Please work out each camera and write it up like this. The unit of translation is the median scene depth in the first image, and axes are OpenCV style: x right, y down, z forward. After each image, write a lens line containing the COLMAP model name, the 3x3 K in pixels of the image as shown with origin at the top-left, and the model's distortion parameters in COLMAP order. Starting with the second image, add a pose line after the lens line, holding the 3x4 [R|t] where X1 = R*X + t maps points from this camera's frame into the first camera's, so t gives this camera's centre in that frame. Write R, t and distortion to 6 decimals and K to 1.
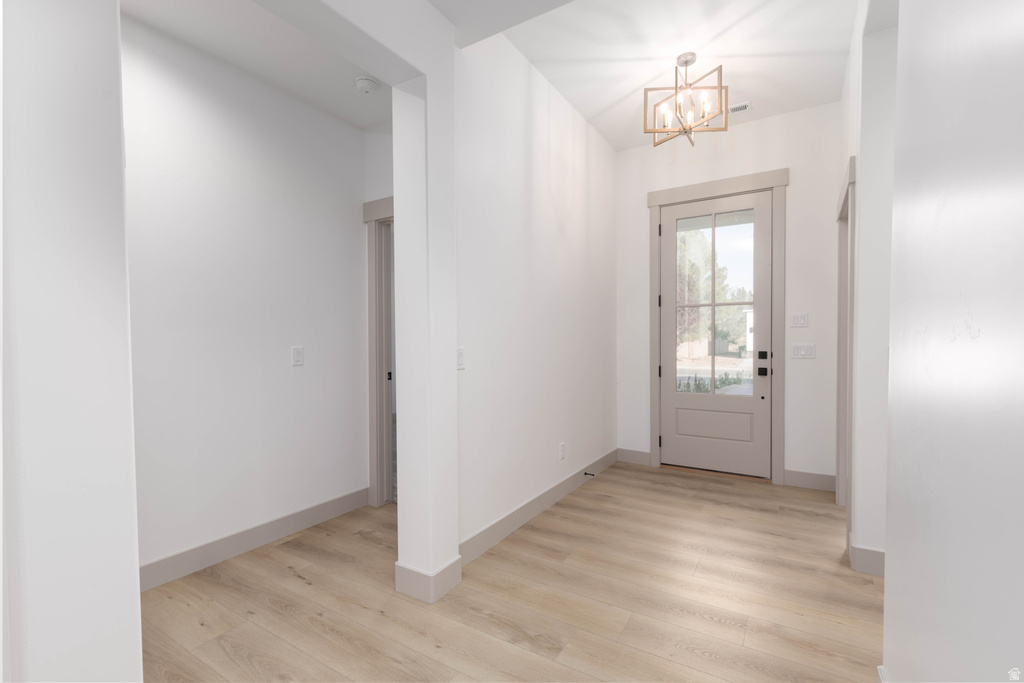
lens RADIAL K [[458.0, 0, 511.1], [0, 458.0, 342.8], [0, 0, 1]] dist [0.005842, -0.000674]
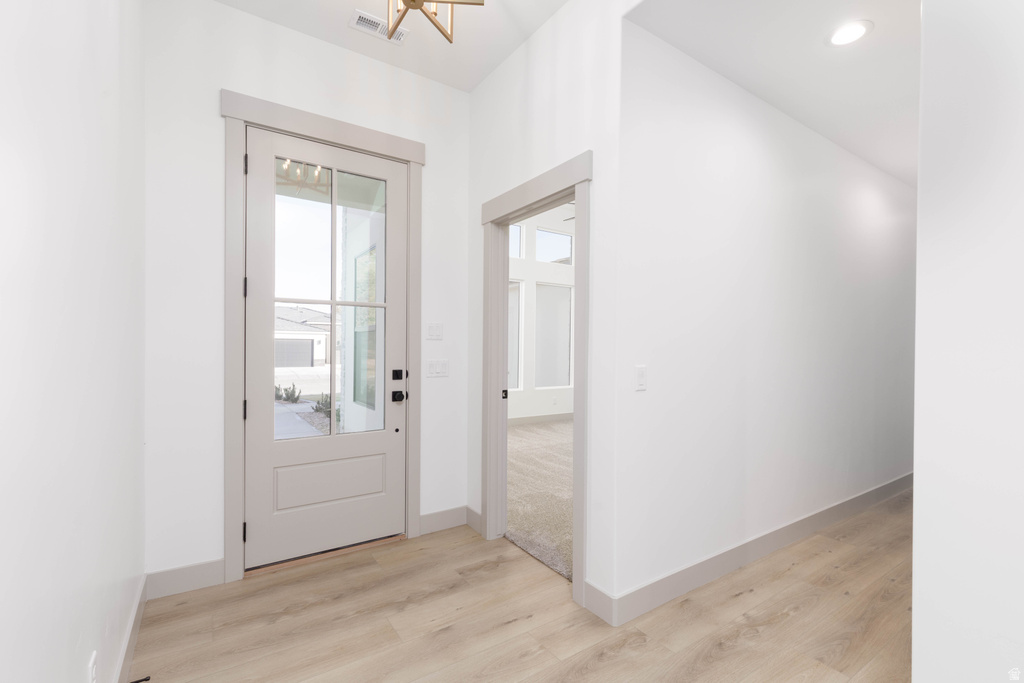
lens RADIAL K [[458.0, 0, 515.0], [0, 458.0, 347.3], [0, 0, 1]] dist [0.005842, -0.000674]
pose [[0.400670, 0.005440, 0.916206, -0.074952], [0.000288, 0.999982, -0.006063, -0.014329], [-0.916222, 0.002693, 0.400661, 0.517368]]
